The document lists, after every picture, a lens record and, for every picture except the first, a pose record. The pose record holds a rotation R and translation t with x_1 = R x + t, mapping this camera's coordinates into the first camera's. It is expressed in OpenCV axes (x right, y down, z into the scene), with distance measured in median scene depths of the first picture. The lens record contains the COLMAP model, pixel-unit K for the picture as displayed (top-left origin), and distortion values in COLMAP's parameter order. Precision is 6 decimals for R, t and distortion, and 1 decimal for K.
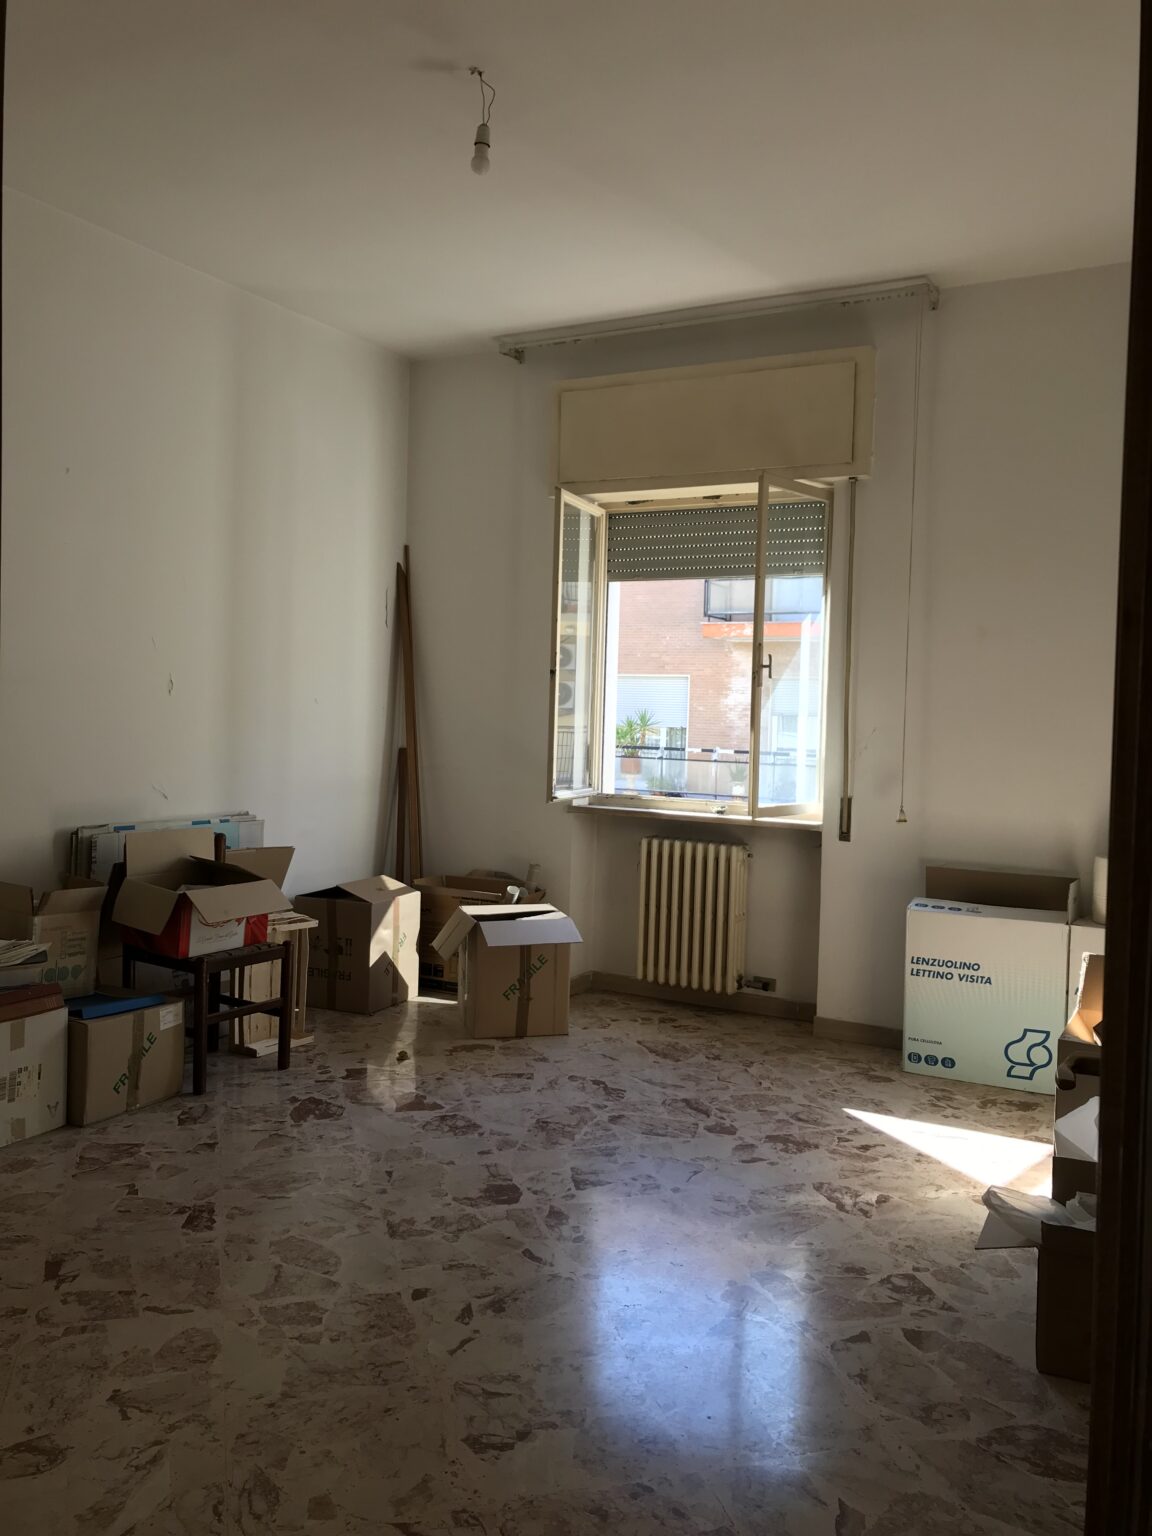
lens RADIAL K [[1264.7, 0, 588.8], [0, 1264.7, 766.4], [0, 0, 1]] dist [0.055069, -0.047945]
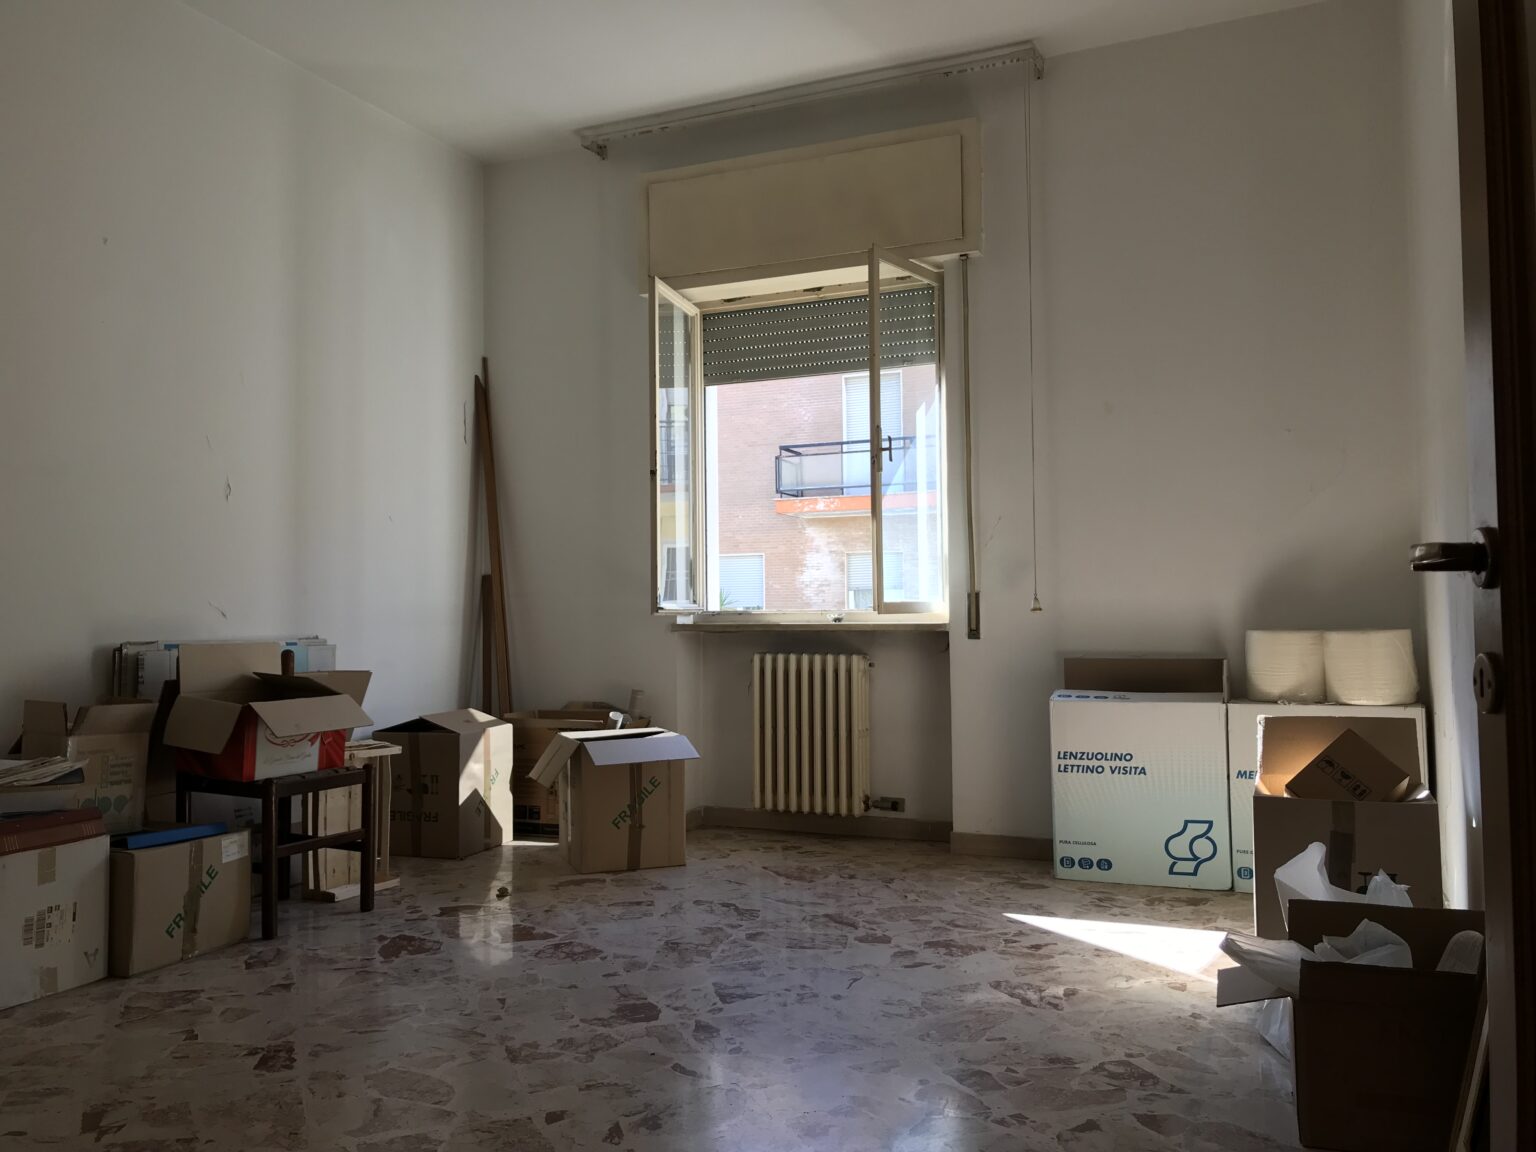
lens RADIAL K [[1264.7, 0, 754.5], [0, 1264.7, 579.4], [0, 0, 1]] dist [0.055069, -0.047945]
pose [[0.996196, -0.035574, 0.079552, -0.034991], [0.041073, 0.996799, -0.068589, 0.079091], [-0.076857, 0.071595, 0.994468, 0.089034]]
